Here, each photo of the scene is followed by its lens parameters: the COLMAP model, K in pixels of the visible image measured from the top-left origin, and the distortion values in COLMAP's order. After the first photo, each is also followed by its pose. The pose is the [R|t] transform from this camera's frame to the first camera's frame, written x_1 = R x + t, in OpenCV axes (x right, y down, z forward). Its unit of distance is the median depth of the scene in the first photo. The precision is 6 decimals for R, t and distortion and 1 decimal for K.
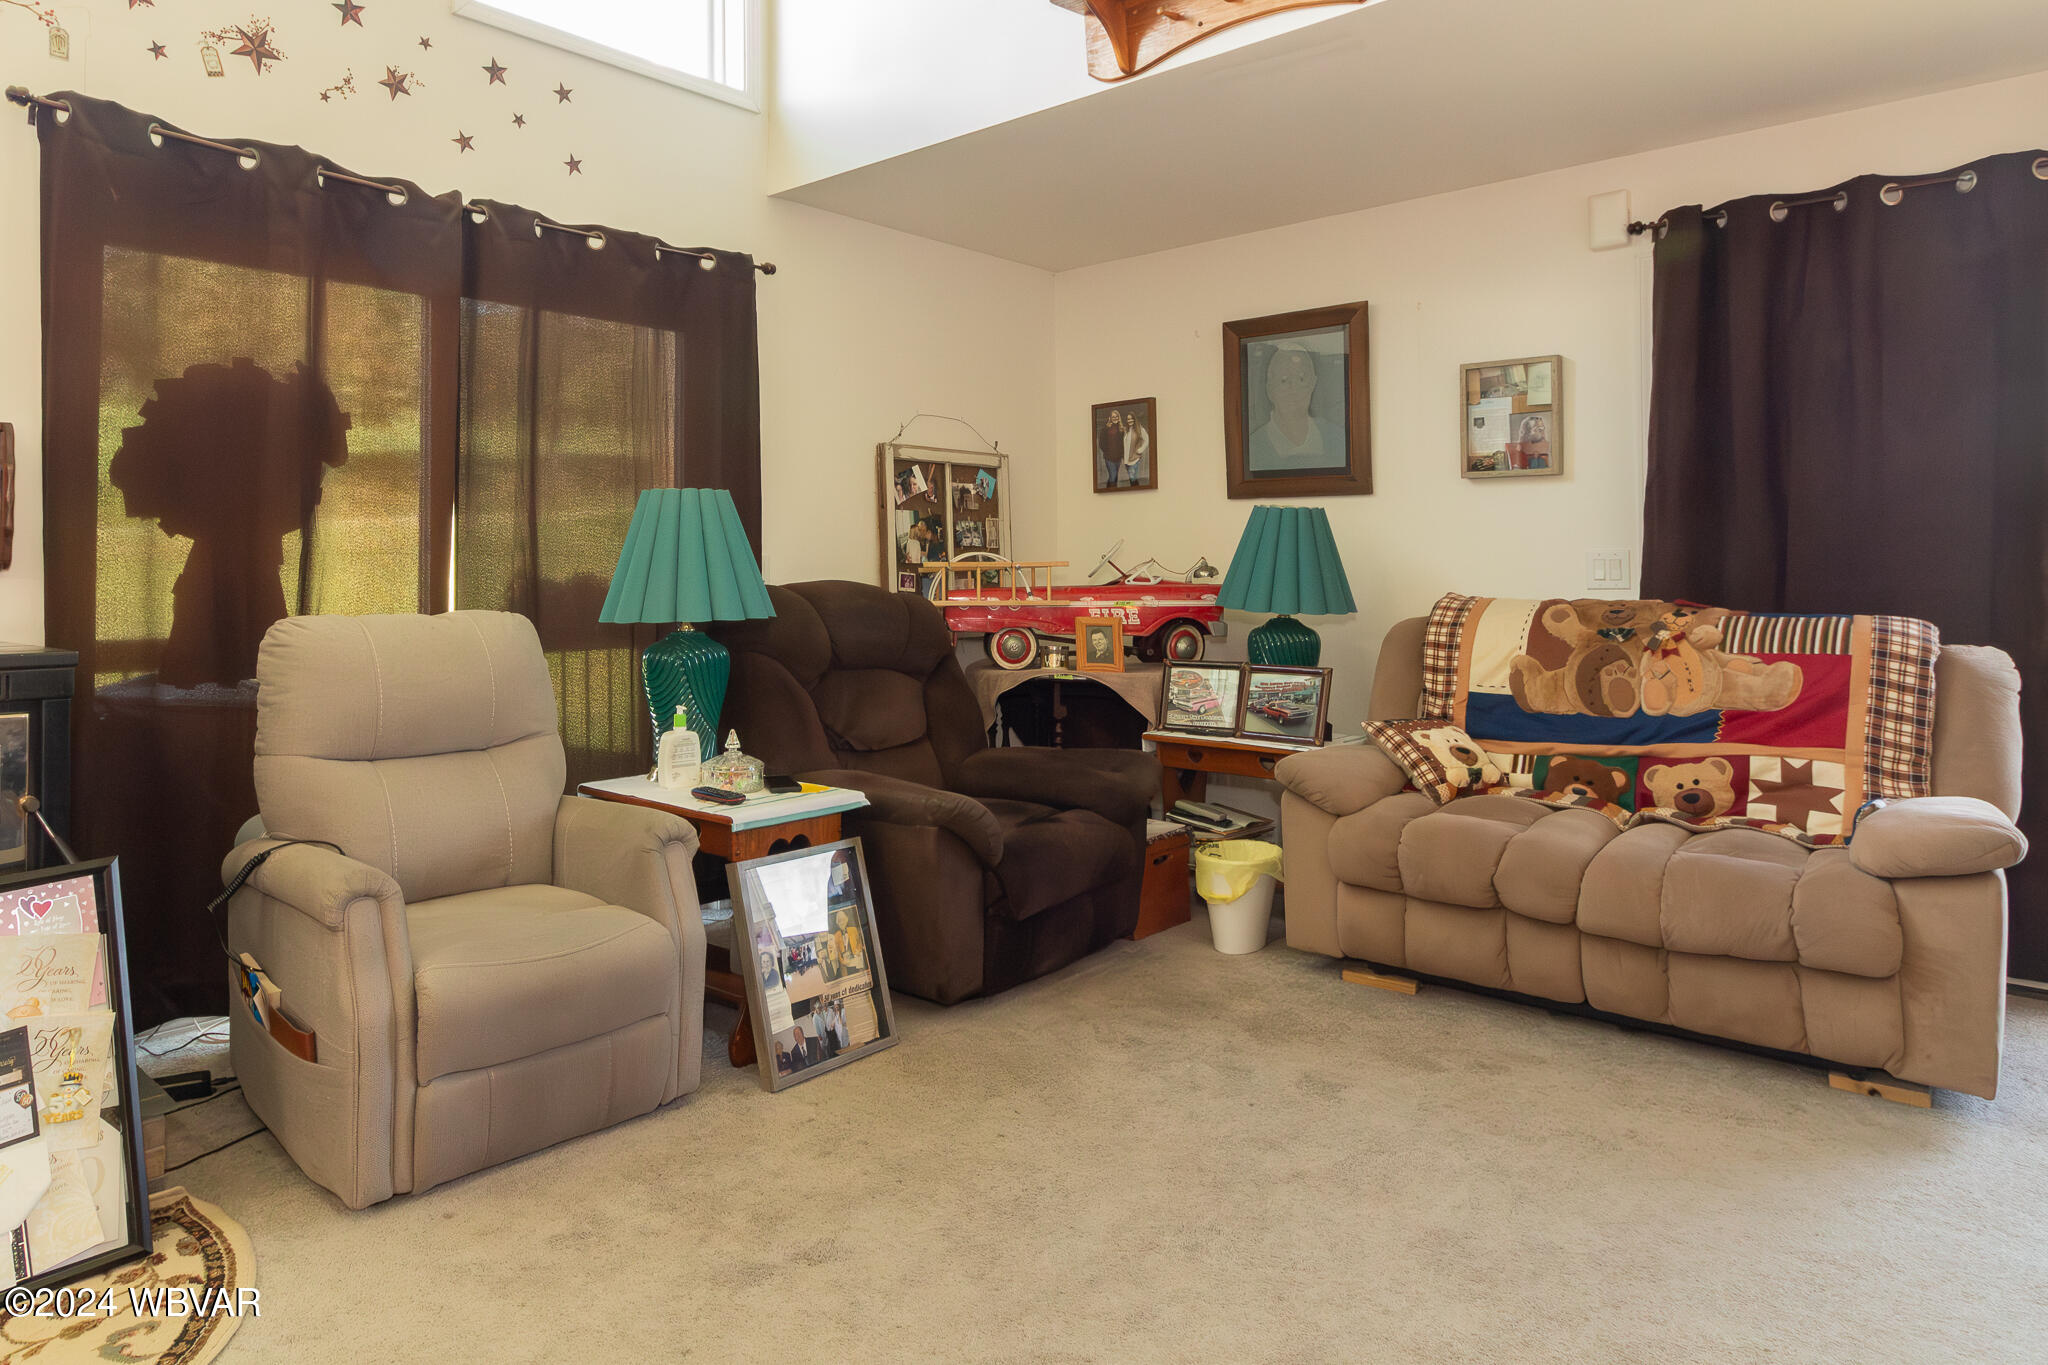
lens RADIAL K [[1260.8, 0, 922.8], [0, 1260.8, 551.3], [0, 0, 1]] dist [0.000931, 0.001876]
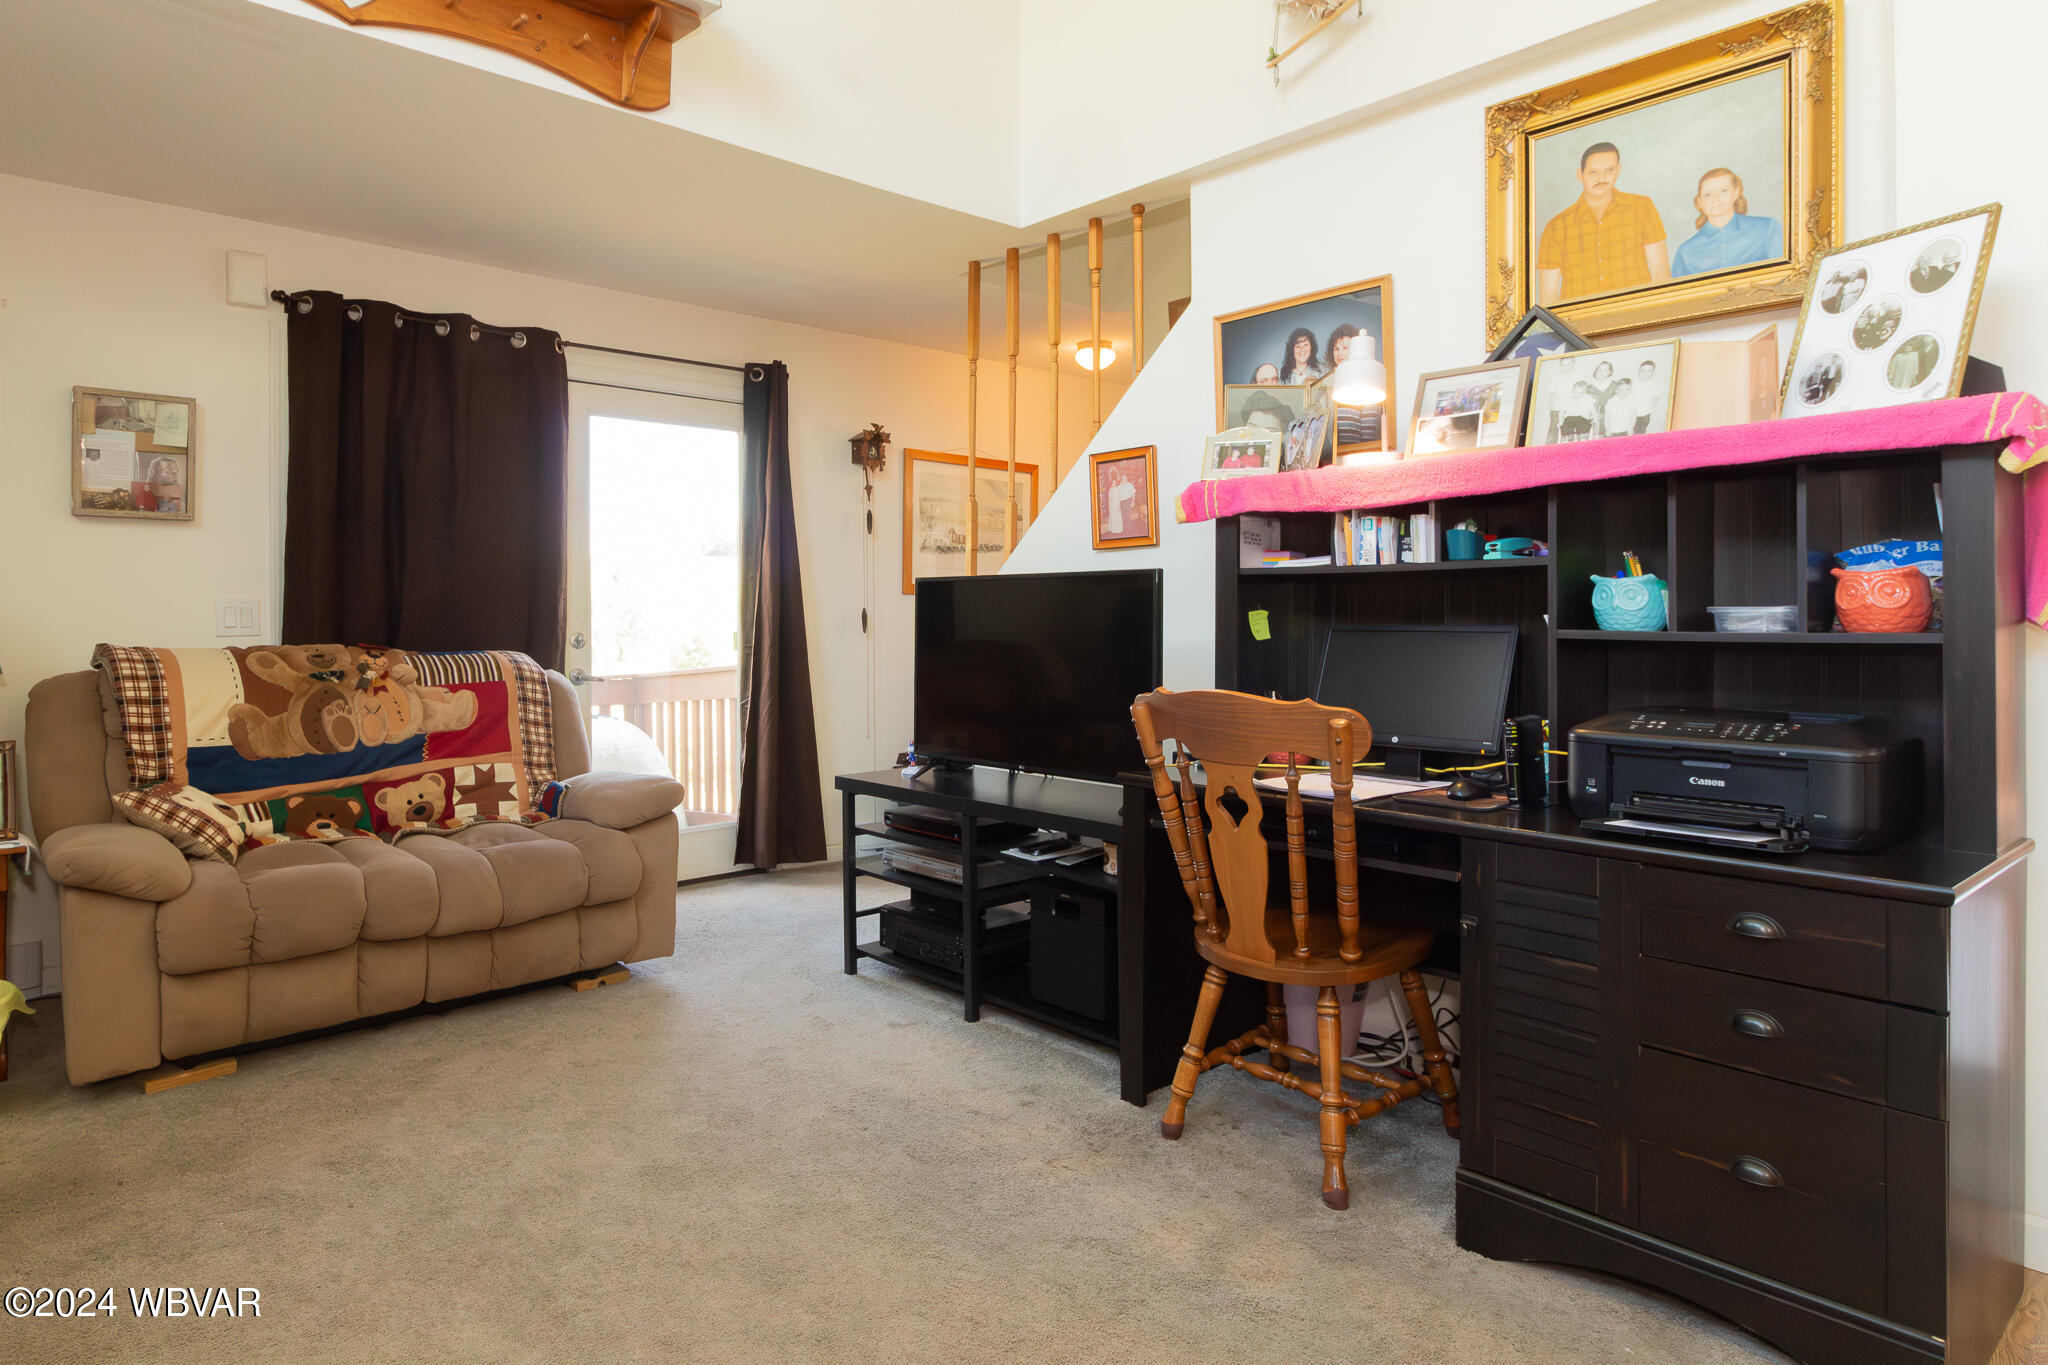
lens RADIAL K [[1184.7, 0, 956.8], [0, 1184.7, 615.3], [0, 0, 1]] dist [0.001184, -0.002271]
pose [[0.089260, -0.000819, 0.996008, -0.422226], [-0.011884, 0.999928, 0.001887, 0.004725], [-0.995937, -0.012005, 0.089244, 0.378729]]
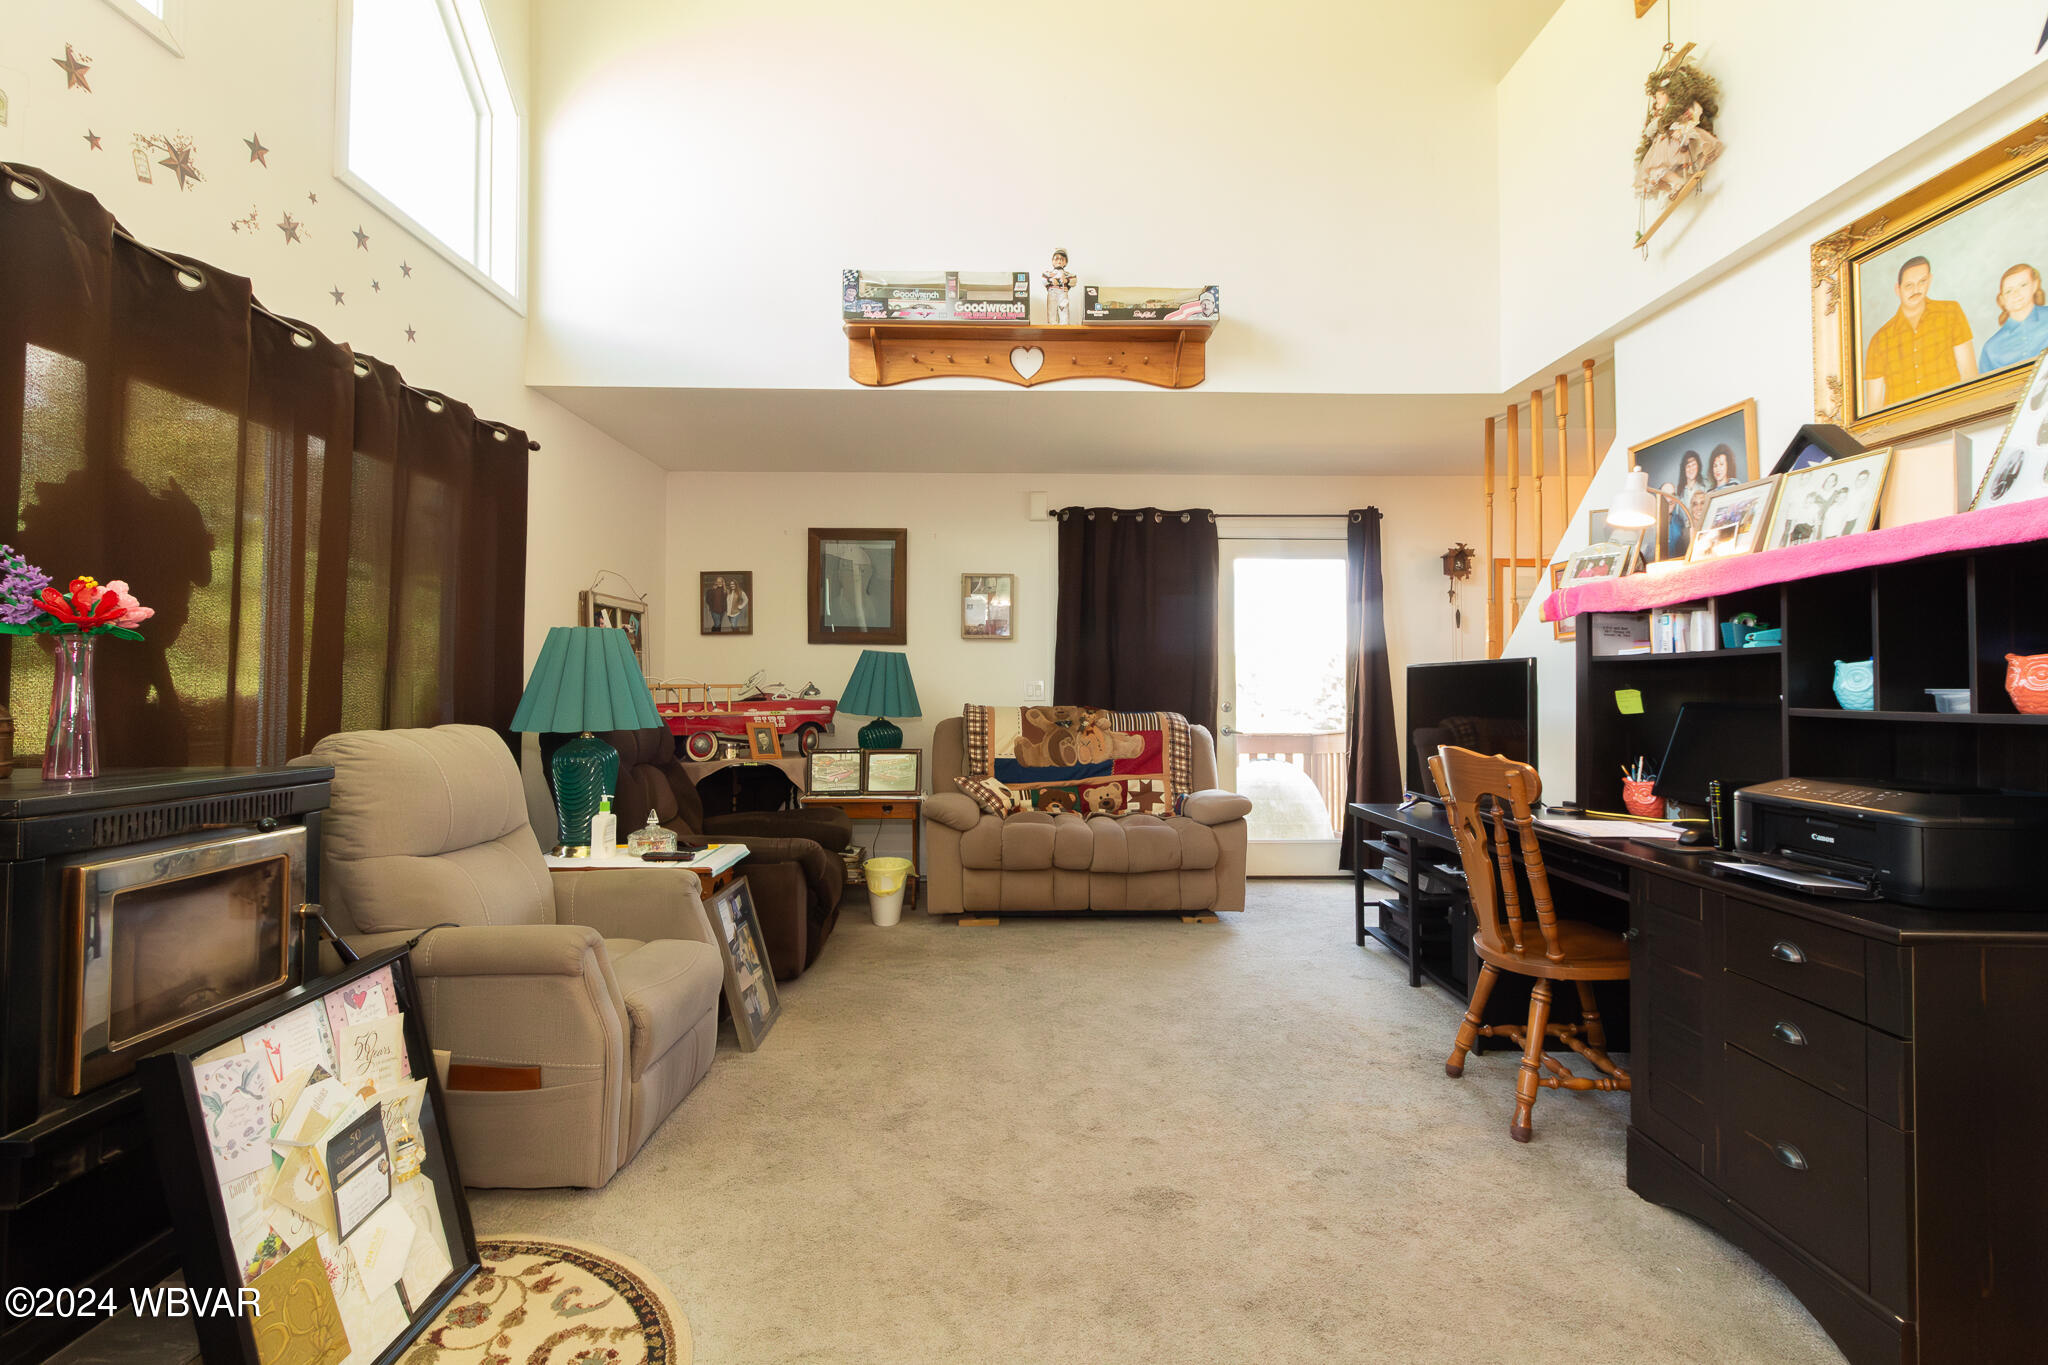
lens RADIAL K [[942.8, 0, 1025.2], [0, 942.8, 667.2], [0, 0, 1]] dist [0.004583, -0.000474]
pose [[0.714575, 0.018308, 0.699319, -0.518996], [-0.012974, 0.999832, -0.012918, -0.002166], [-0.699438, 0.000158, 0.714693, 0.003655]]
